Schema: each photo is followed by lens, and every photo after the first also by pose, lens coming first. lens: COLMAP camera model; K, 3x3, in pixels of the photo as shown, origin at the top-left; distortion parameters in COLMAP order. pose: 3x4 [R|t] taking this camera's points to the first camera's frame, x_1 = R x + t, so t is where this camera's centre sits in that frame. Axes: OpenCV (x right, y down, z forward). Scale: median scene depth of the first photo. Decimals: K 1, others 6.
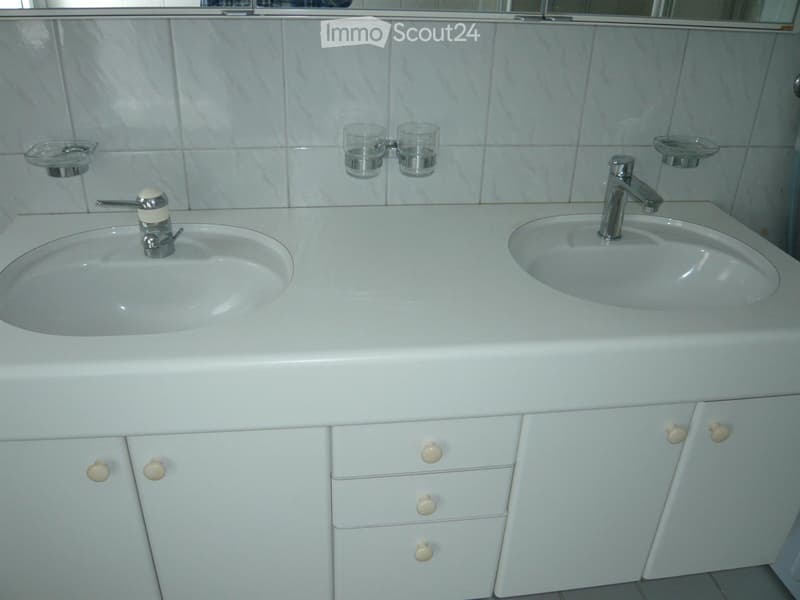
lens RADIAL K [[672.1, 0, 389.2], [0, 672.1, 308.8], [0, 0, 1]] dist [-0.102136, 0.055137]
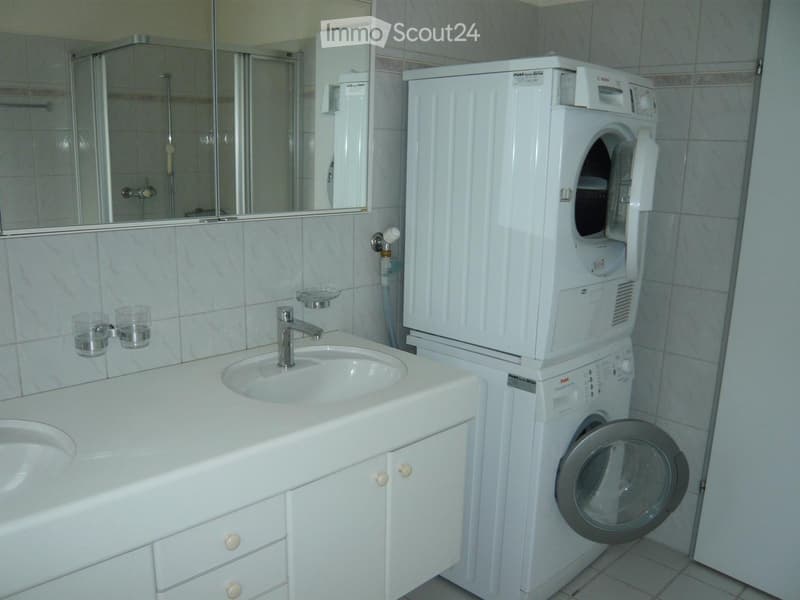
lens RADIAL K [[672.1, 0, 389.2], [0, 672.1, 308.8], [0, 0, 1]] dist [-0.102136, 0.055137]
pose [[0.807776, -0.143379, 0.571786, -0.272456], [0.281709, 0.945934, -0.160778, 0.061205], [-0.517820, 0.290950, 0.804494, -0.243349]]
